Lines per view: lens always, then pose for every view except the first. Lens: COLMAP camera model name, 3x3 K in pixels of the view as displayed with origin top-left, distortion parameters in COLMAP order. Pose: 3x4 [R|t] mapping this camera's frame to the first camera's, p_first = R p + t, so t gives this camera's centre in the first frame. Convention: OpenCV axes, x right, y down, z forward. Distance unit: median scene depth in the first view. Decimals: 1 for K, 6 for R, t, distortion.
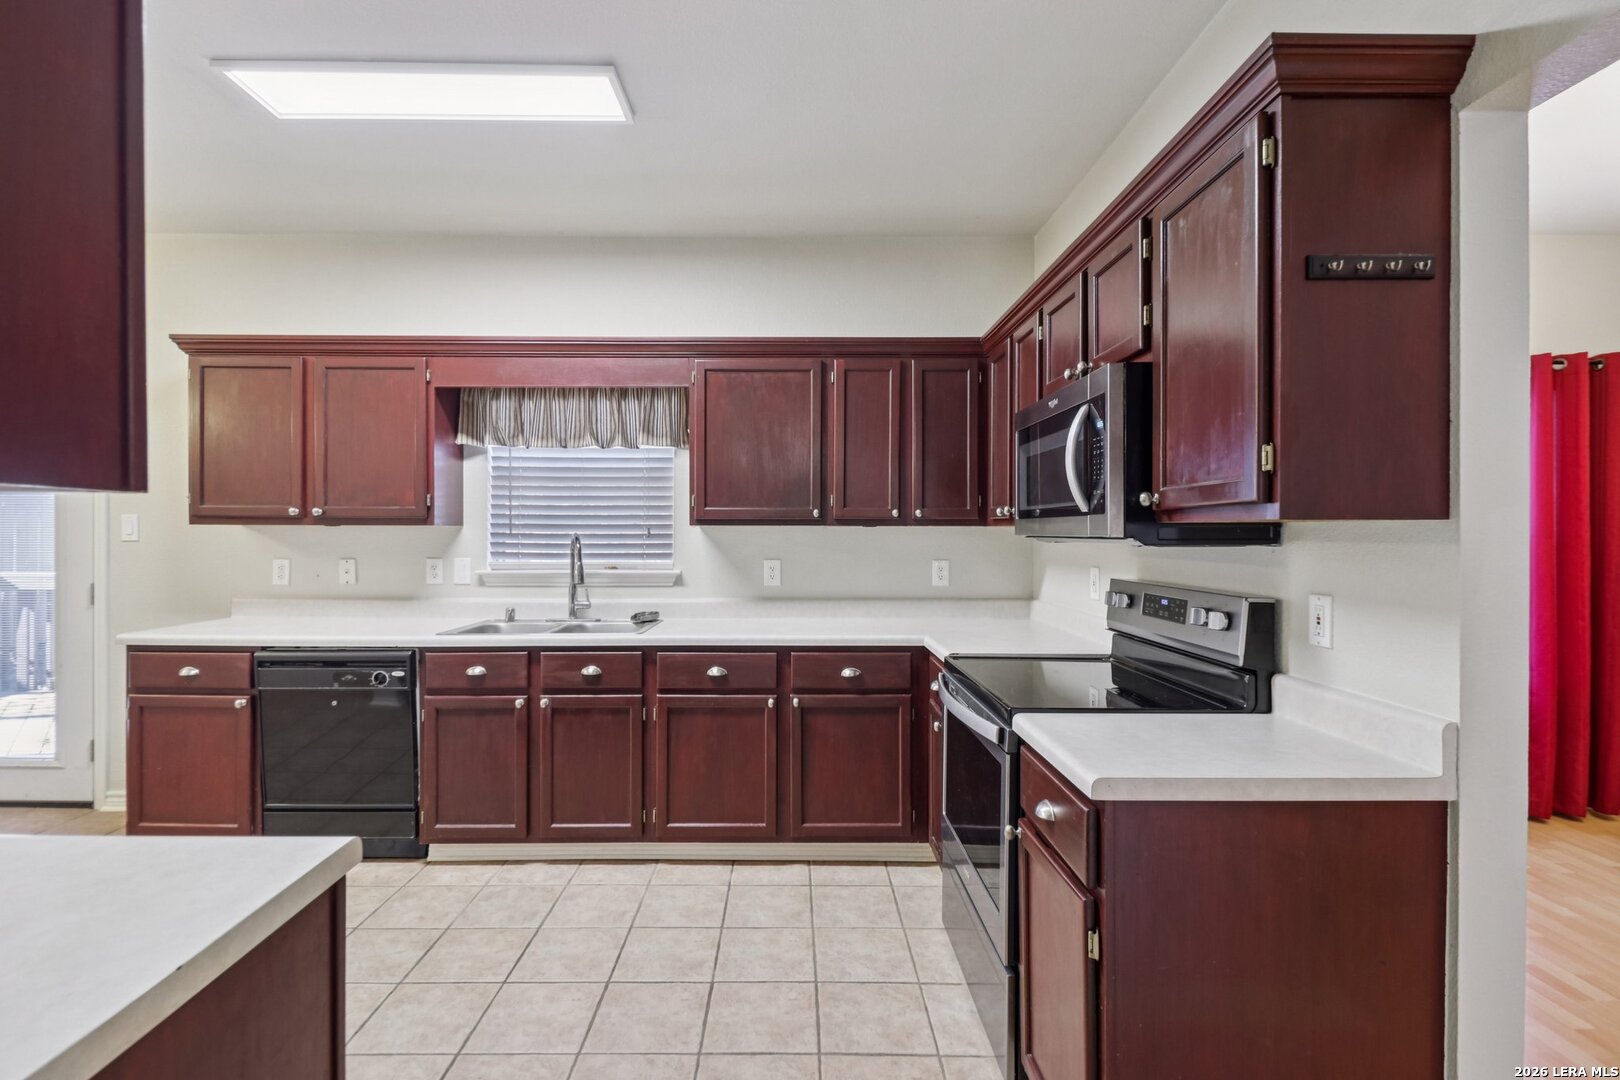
lens RADIAL K [[756.0, 0, 807.3], [0, 756.0, 529.0], [0, 0, 1]] dist [0.001036, -0.000018]
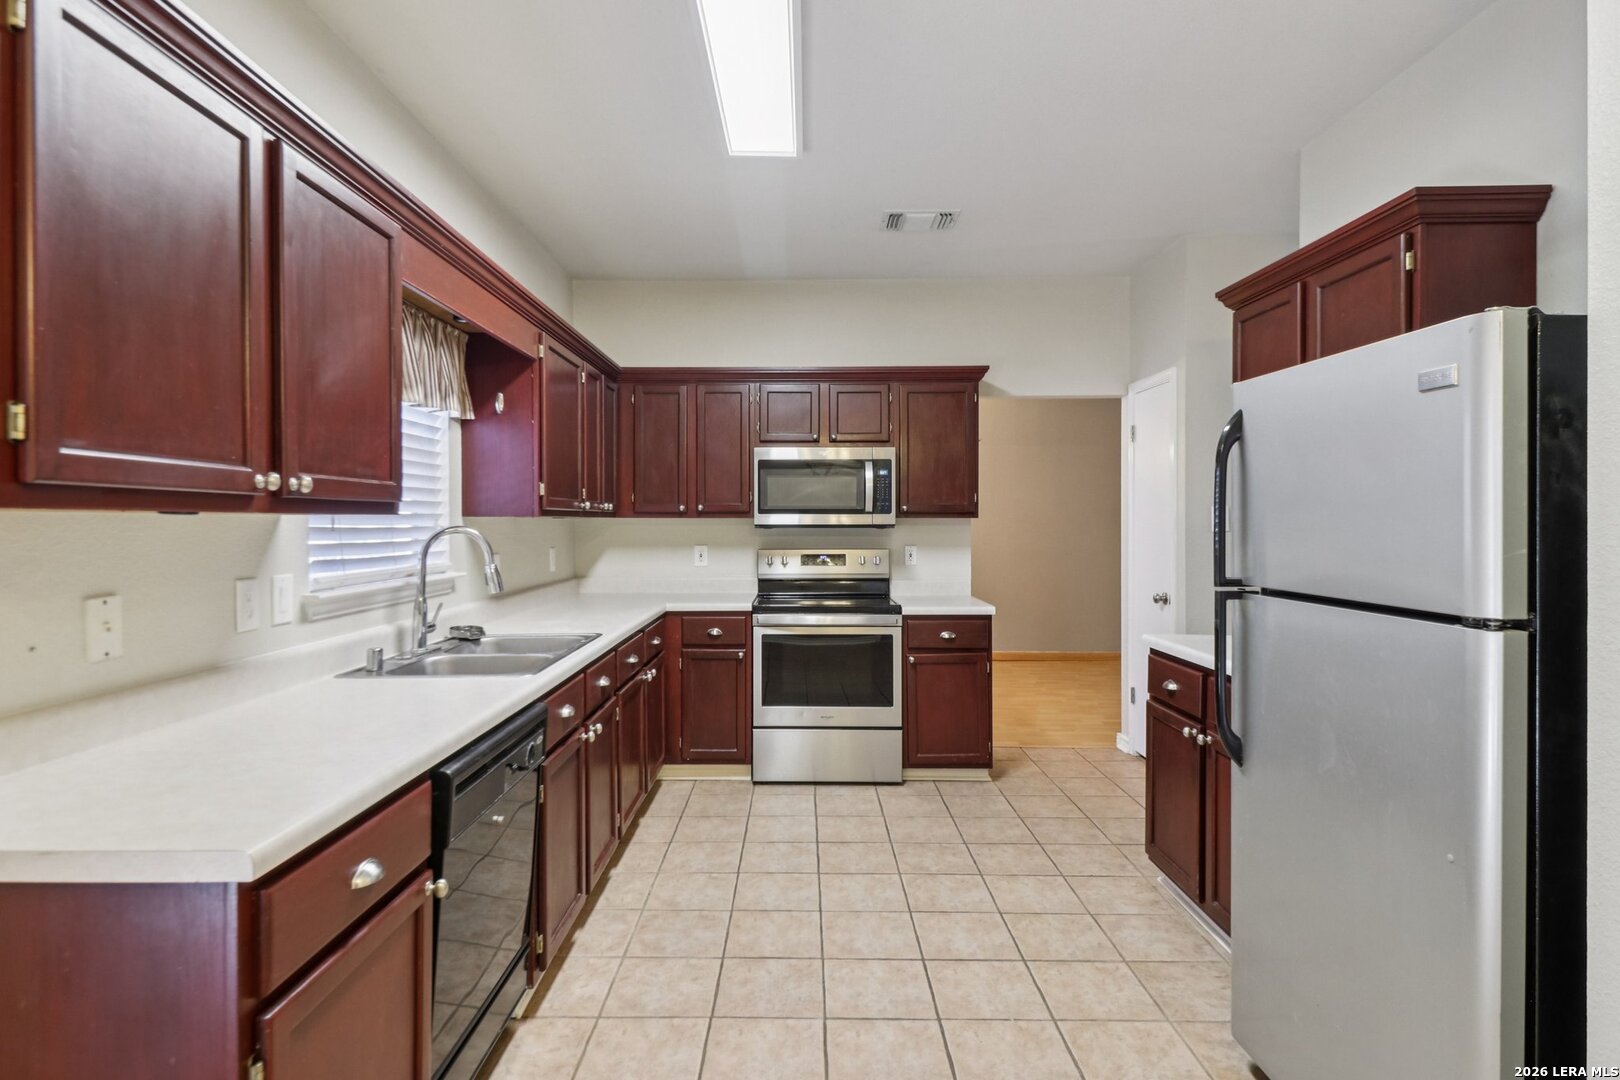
lens RADIAL K [[830.9, 0, 781.8], [0, 830.9, 529.7], [0, 0, 1]] dist [0.001883, -0.000207]
pose [[0.034704, -0.011429, 0.999332, -1.253153], [0.000433, 0.999935, 0.011421, -0.000471], [-0.999398, 0.000036, 0.034707, 0.761577]]
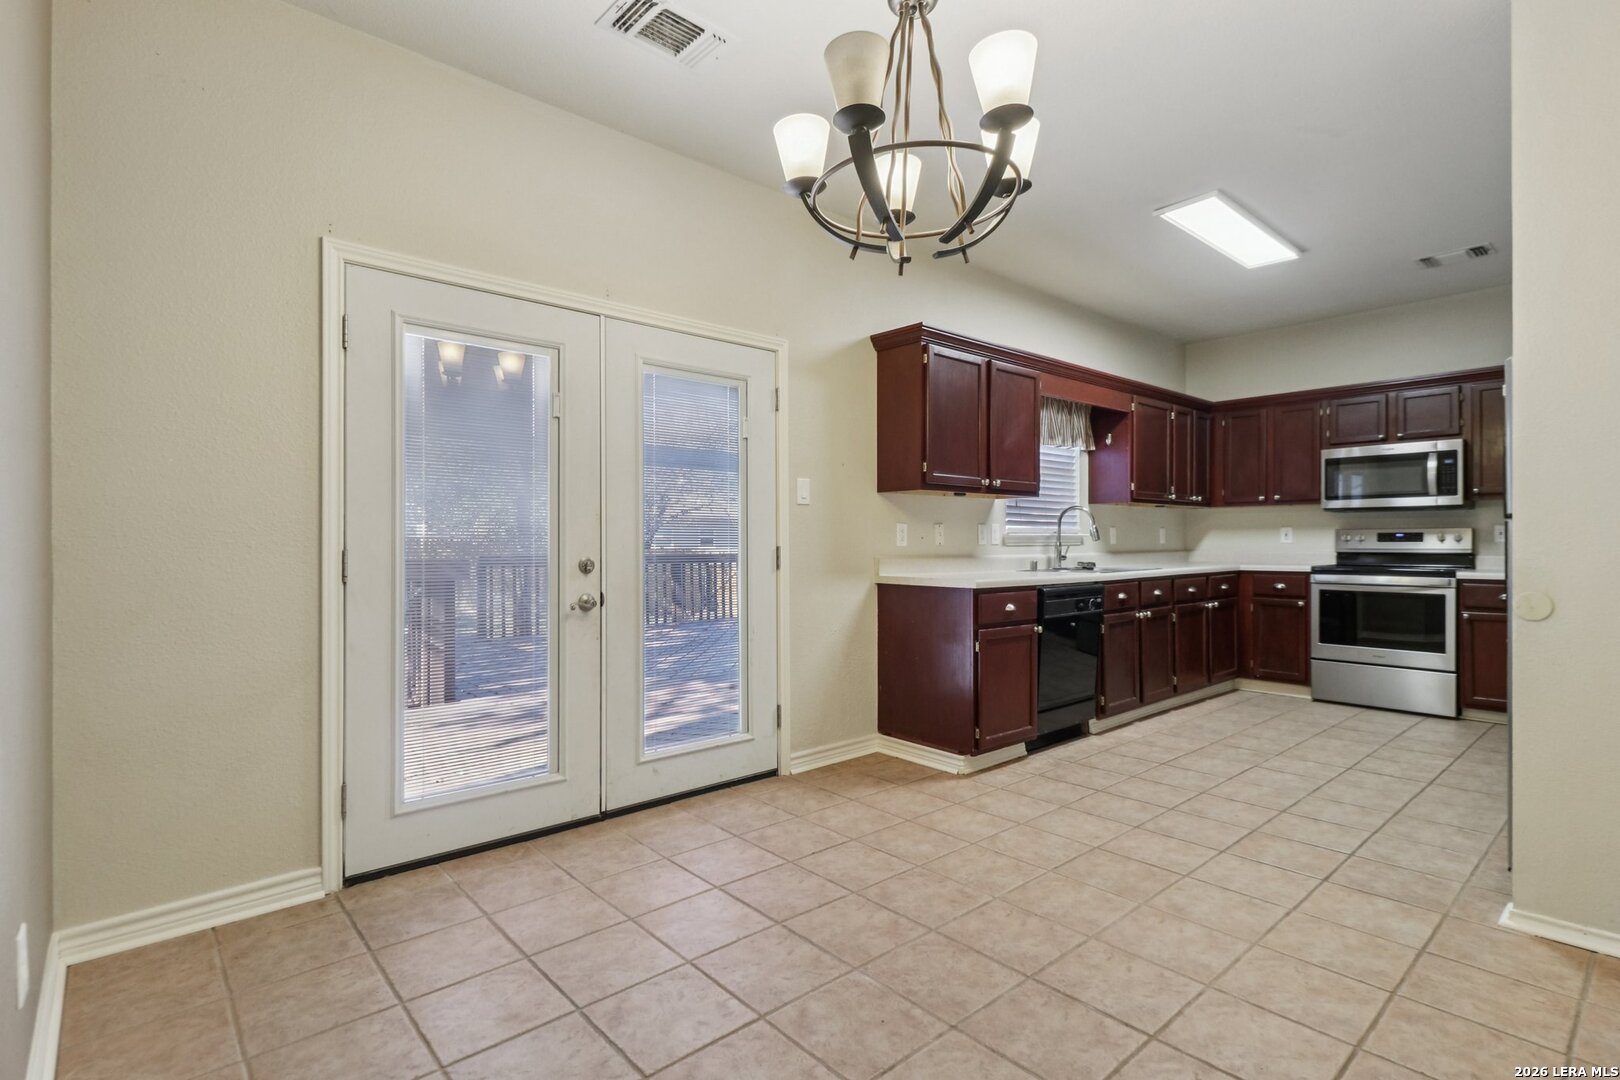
lens RADIAL K [[765.2, 0, 795.8], [0, 765.2, 541.3], [0, 0, 1]] dist [0.003462, 0.000193]
pose [[0.764134, -0.005381, 0.645035, -1.891406], [0.003909, 0.999985, 0.003711, 0.074331], [-0.645046, -0.000315, 0.764144, 0.271416]]
